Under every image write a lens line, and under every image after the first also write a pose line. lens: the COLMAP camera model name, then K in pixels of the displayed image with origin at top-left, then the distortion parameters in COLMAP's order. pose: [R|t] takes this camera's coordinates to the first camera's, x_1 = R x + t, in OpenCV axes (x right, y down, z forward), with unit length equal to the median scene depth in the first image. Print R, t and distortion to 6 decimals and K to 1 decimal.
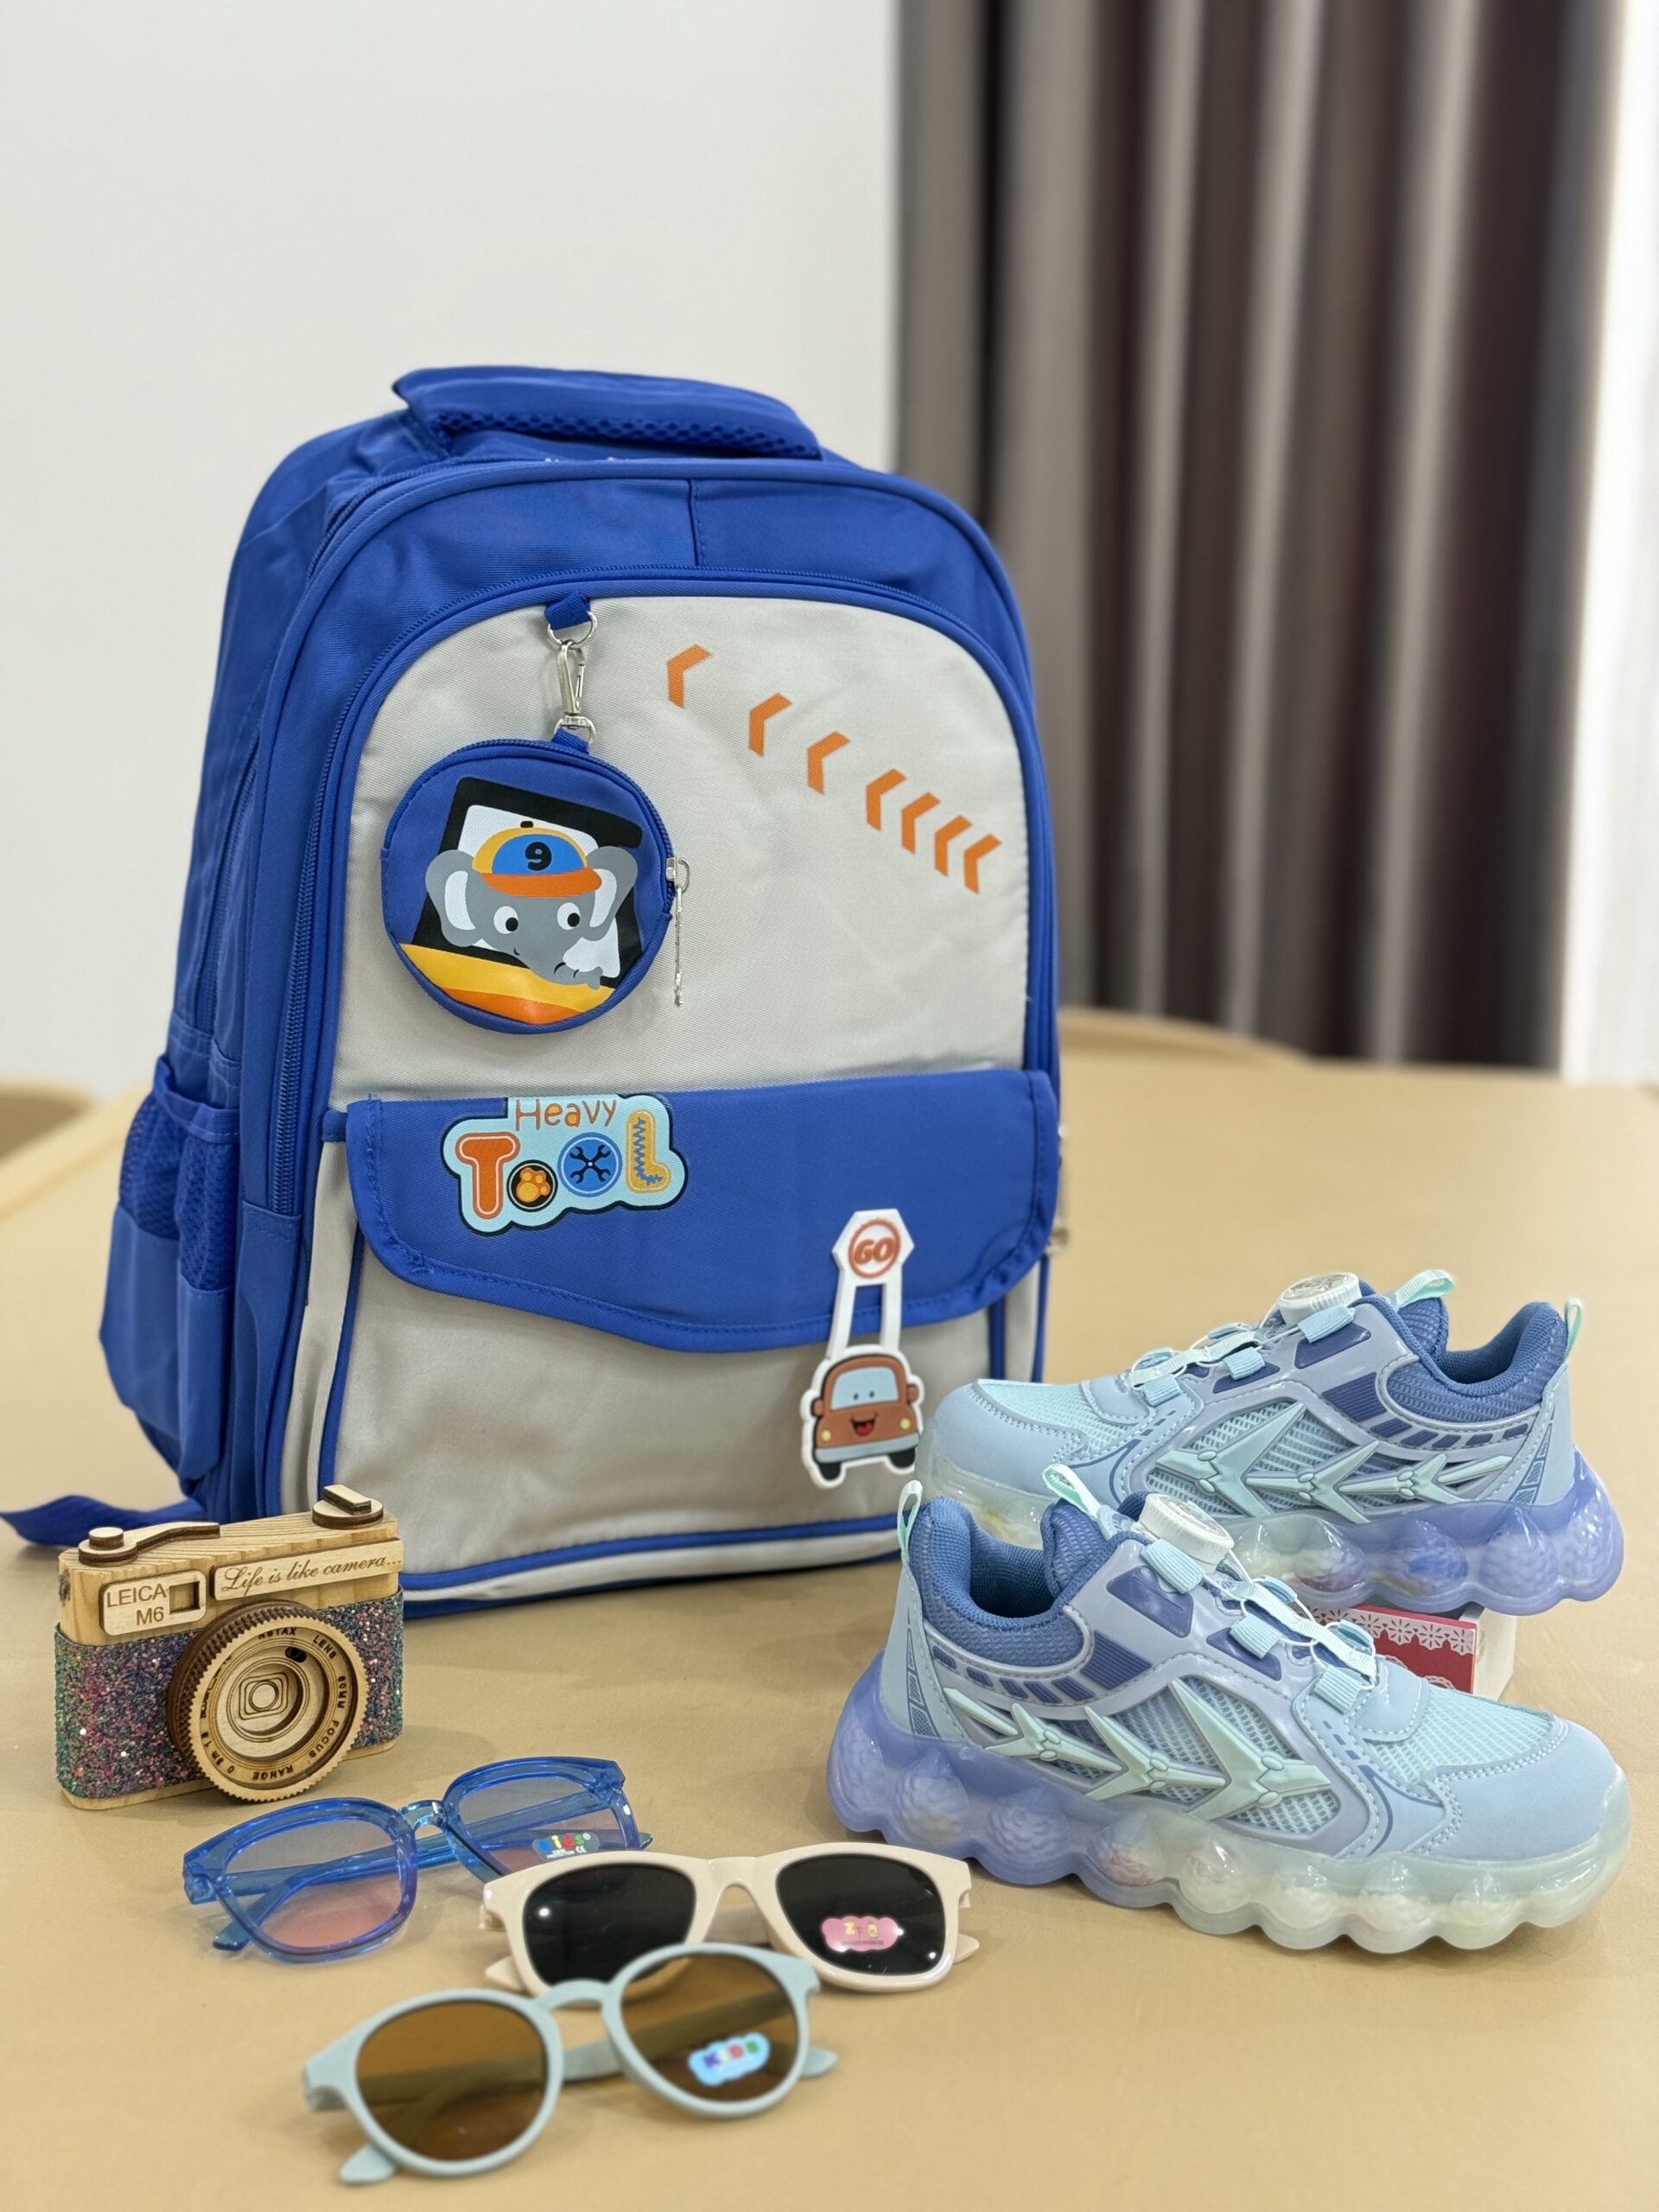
lens RADIAL K [[3147.6, 0, 832.5], [0, 3147.6, 1111.7], [0, 0, 1]] dist [0.098858, 0.011577]
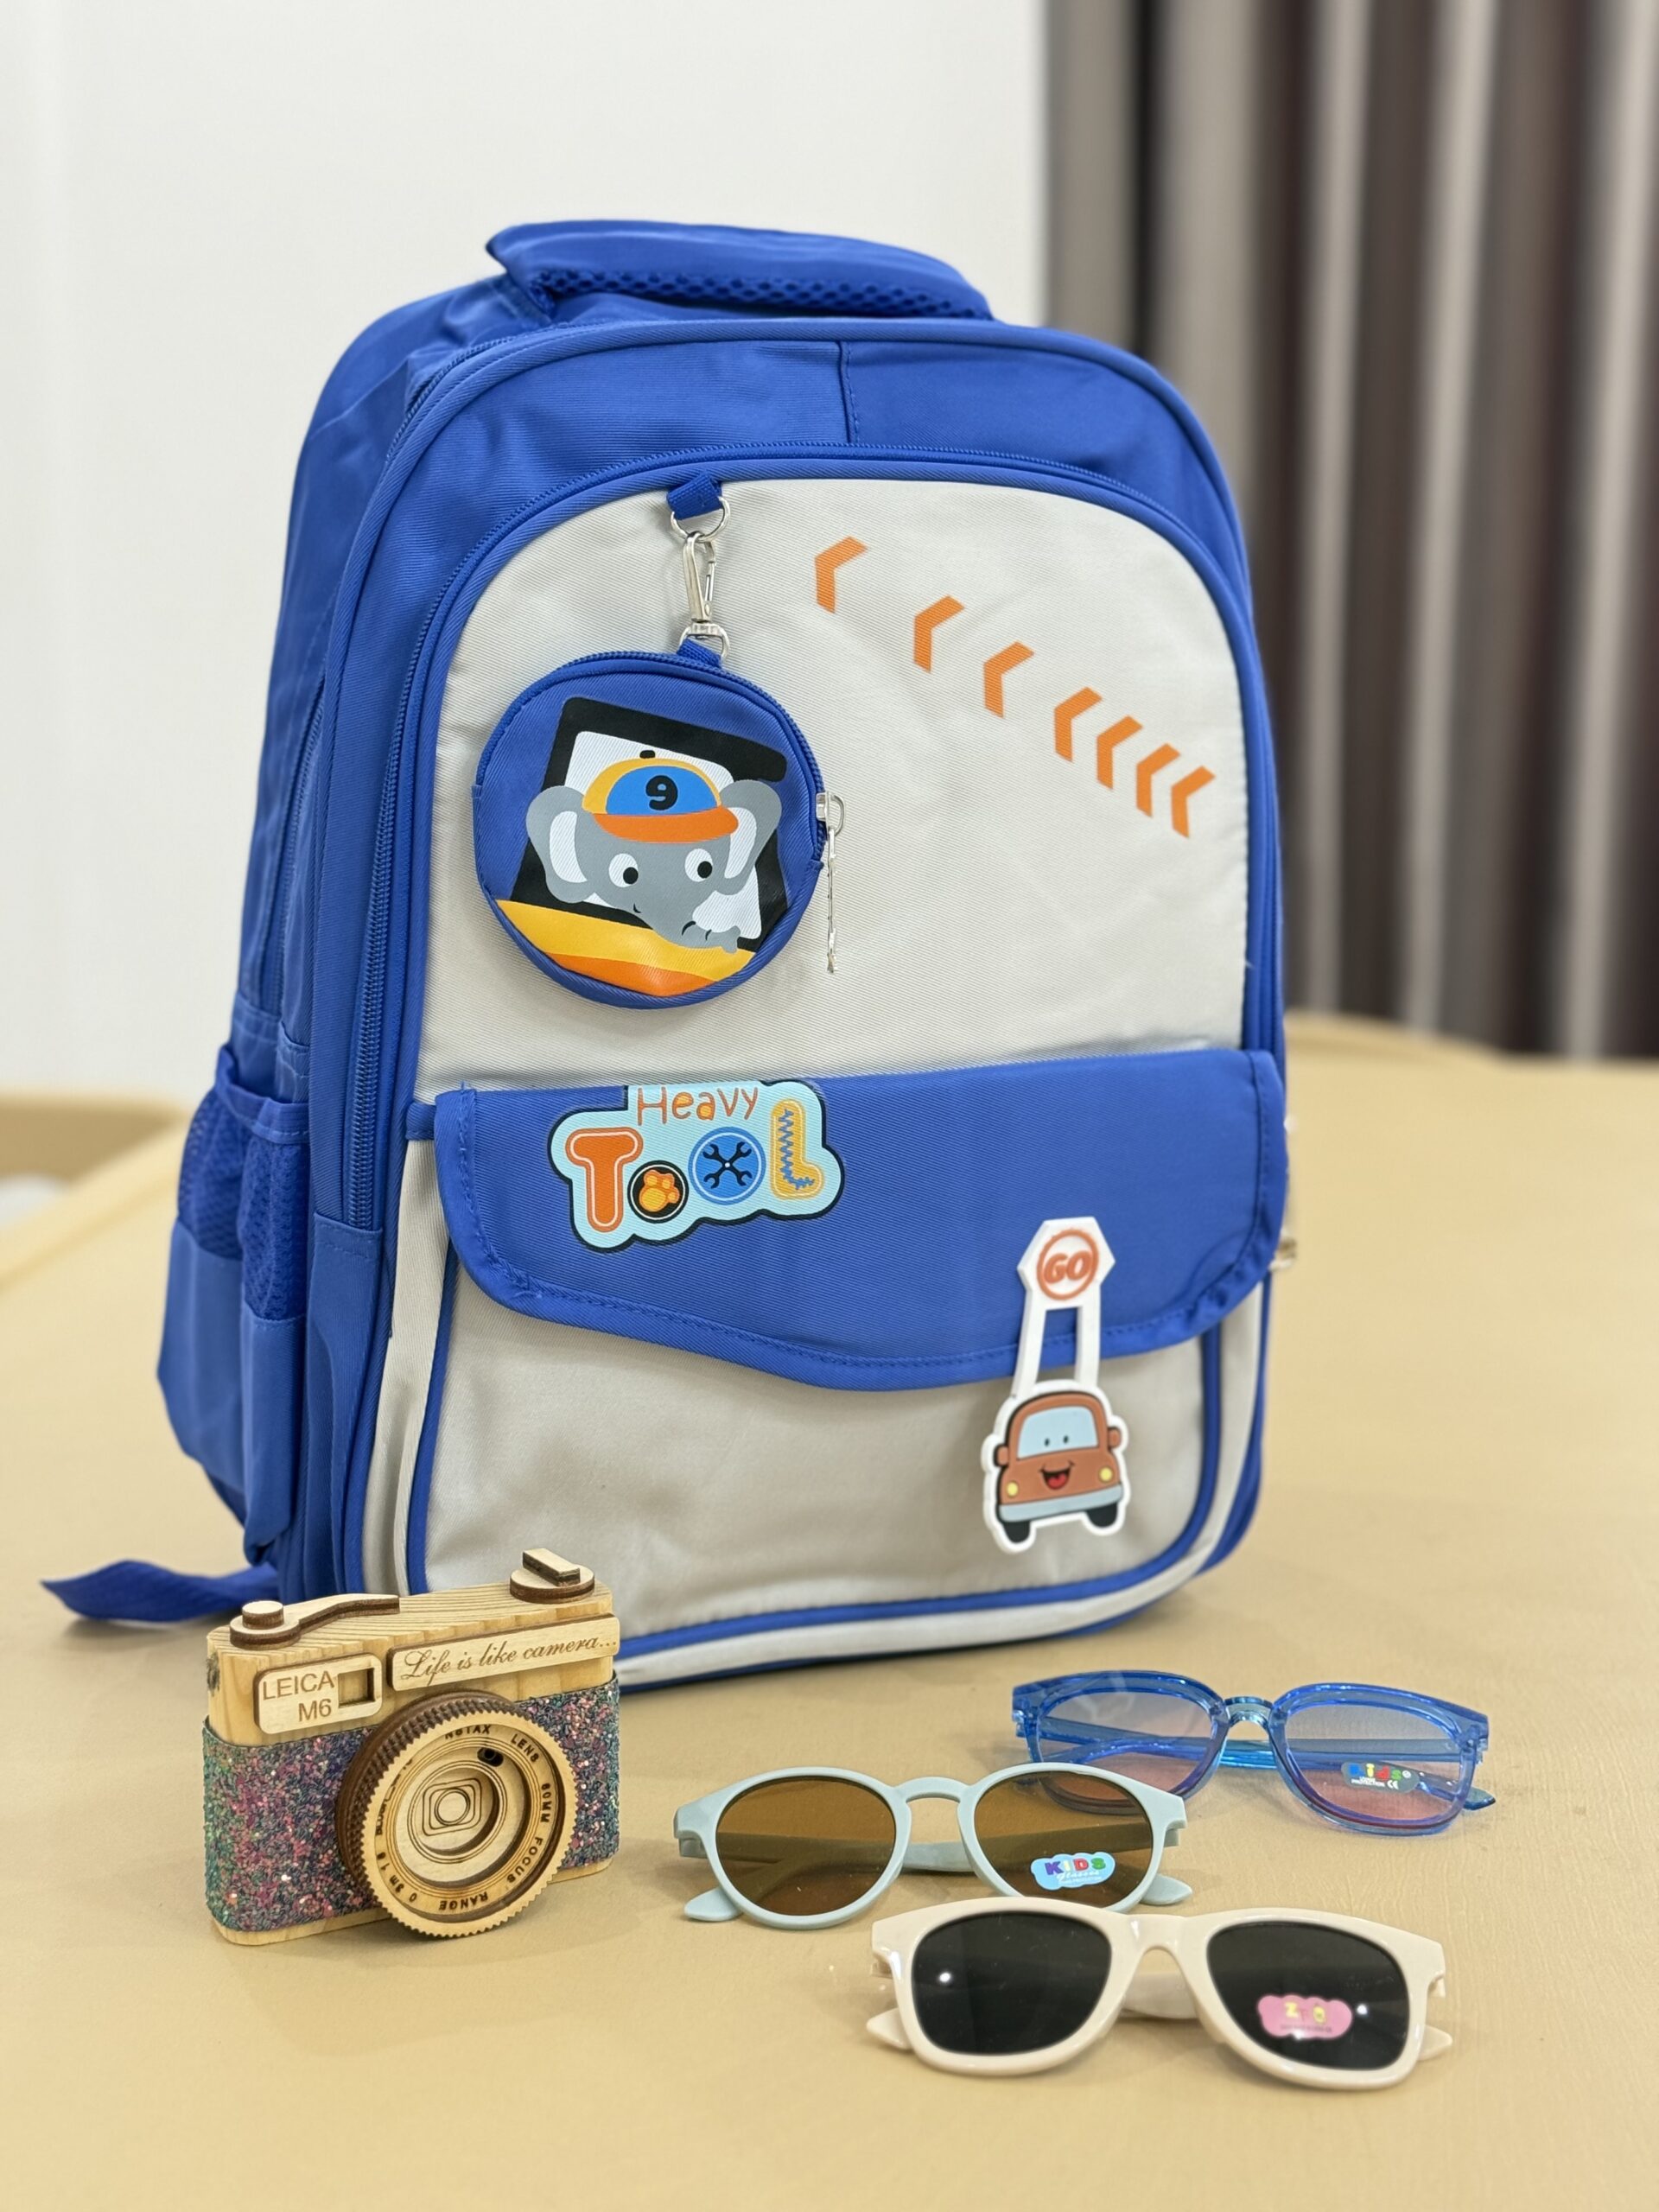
lens RADIAL K [[3147.6, 0, 832.5], [0, 3147.6, 1111.7], [0, 0, 1]] dist [0.098858, 0.011577]
pose [[0.999063, -0.009480, -0.042239, -0.013635], [0.009197, 0.999934, -0.006892, 0.008304], [0.042301, 0.006497, 0.999084, 0.166643]]
